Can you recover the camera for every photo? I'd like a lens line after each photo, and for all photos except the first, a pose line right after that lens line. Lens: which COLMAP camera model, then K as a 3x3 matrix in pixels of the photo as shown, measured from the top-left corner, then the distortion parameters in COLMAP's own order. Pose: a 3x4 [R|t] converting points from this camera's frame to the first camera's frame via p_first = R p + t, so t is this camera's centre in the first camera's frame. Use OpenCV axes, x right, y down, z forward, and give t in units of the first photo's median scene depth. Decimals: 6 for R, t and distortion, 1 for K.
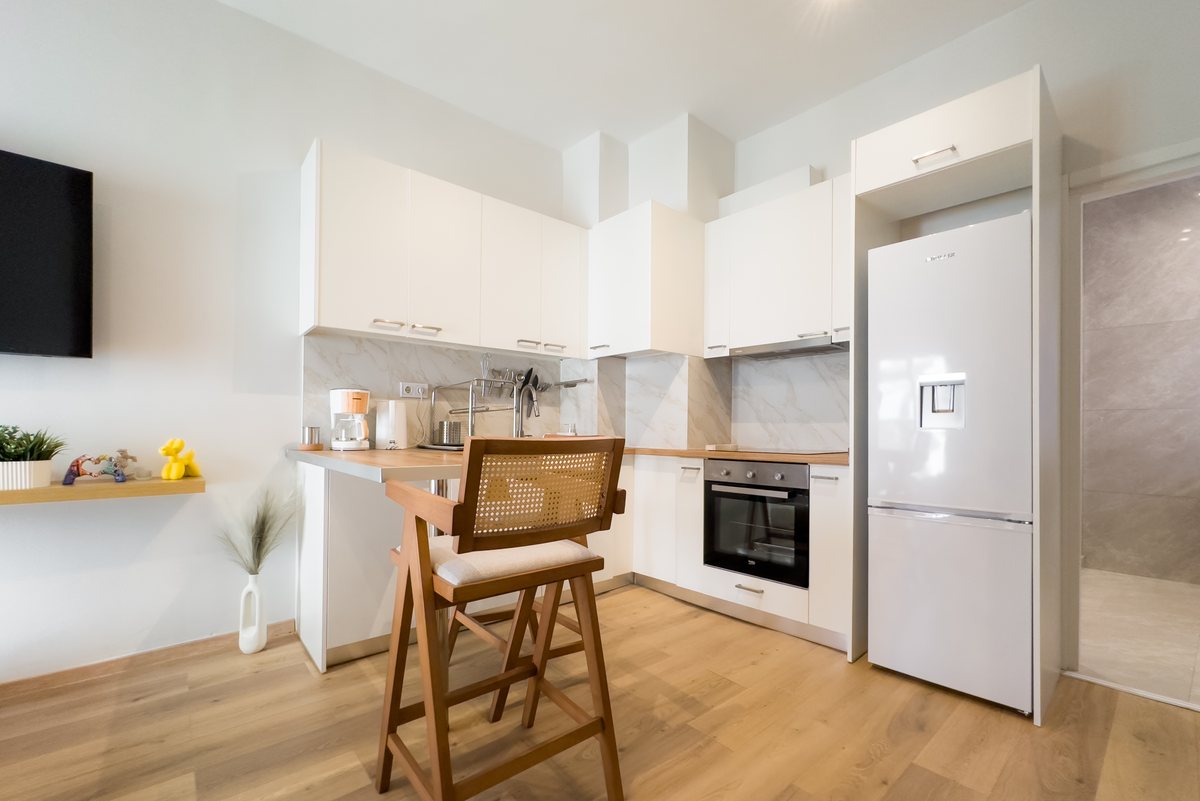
lens RADIAL K [[510.9, 0, 599.2], [0, 510.9, 426.4], [0, 0, 1]] dist [-0.001301, 0.000107]
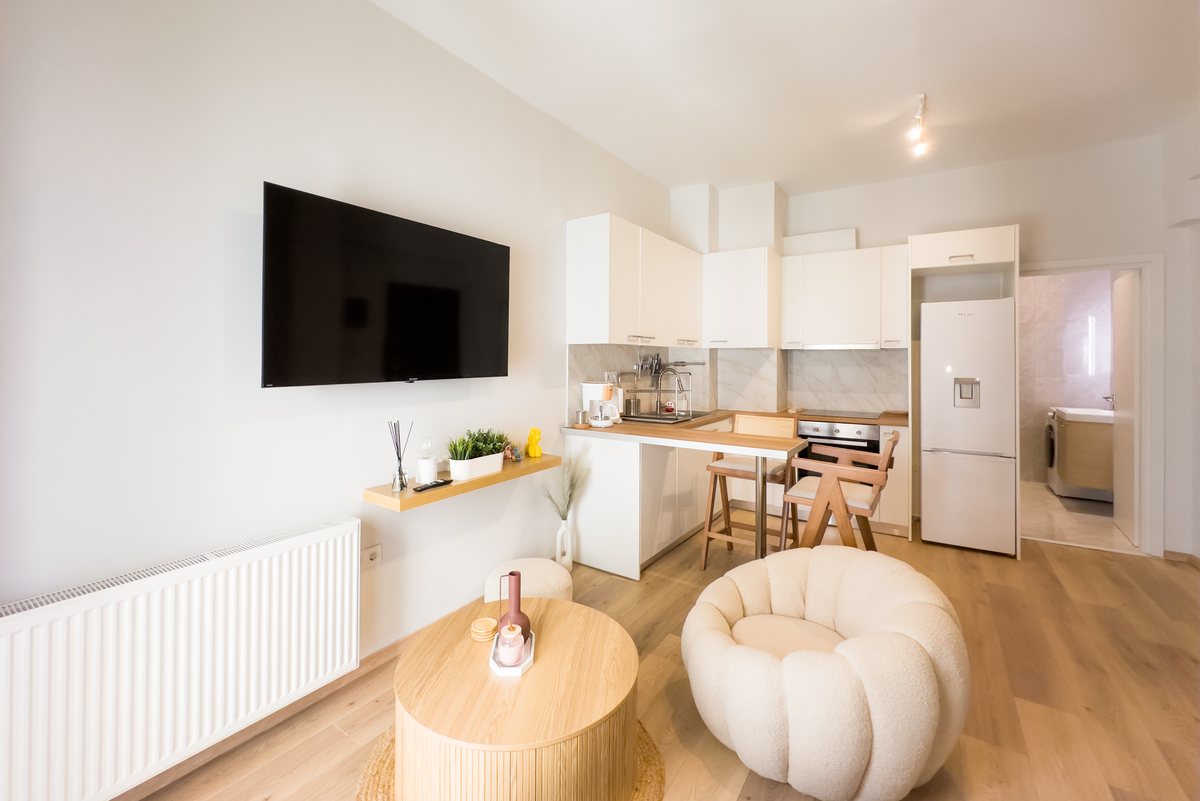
lens RADIAL K [[499.7, 0, 603.0], [0, 499.7, 358.1], [0, 0, 1]] dist [0.001164, 0.000327]
pose [[0.966695, -0.002678, 0.255918, -0.834799], [0.001627, 0.999989, 0.004321, -0.146343], [-0.255927, -0.003761, 0.966689, -0.321791]]
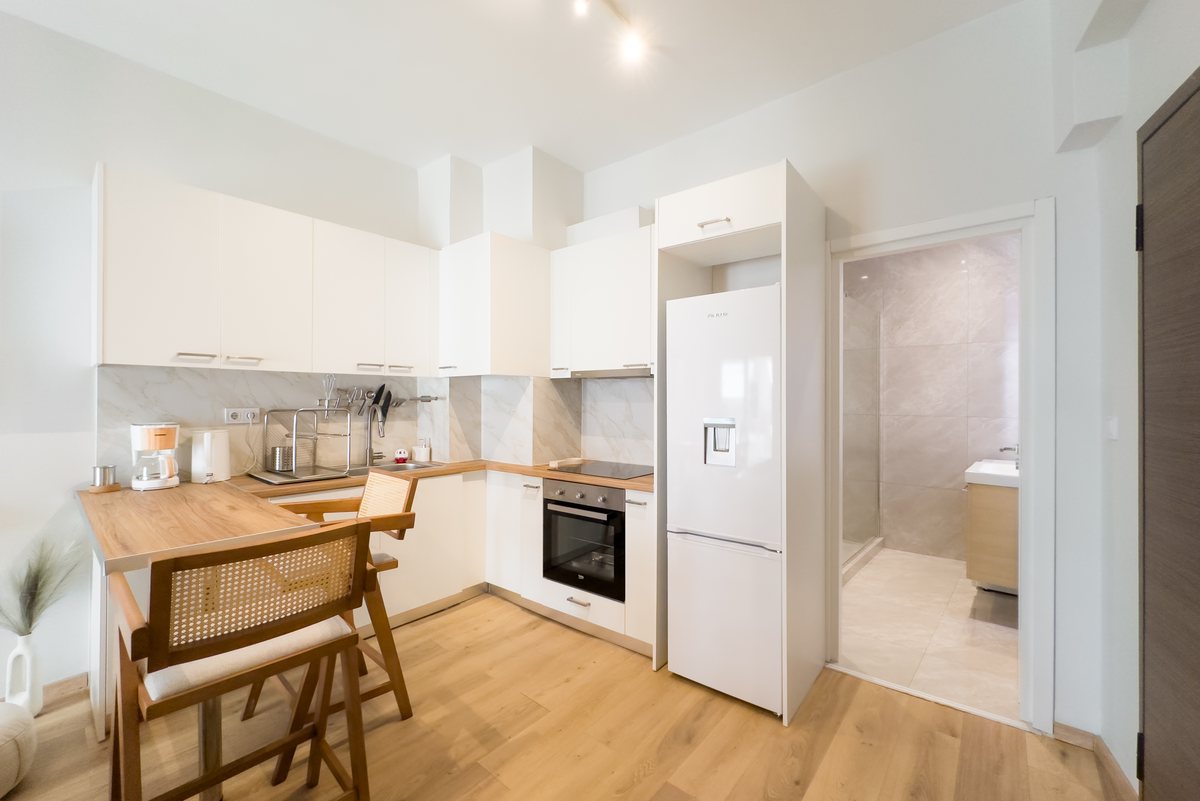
lens RADIAL K [[488.4, 0, 600.0], [0, 488.4, 400.5], [0, 0, 1]] dist [-0.001228, -0.000035]
pose [[0.987117, -0.006299, 0.159875, 0.184118], [0.005592, 0.999972, 0.004877, -0.116172], [-0.159901, -0.003920, 0.987125, -0.023296]]
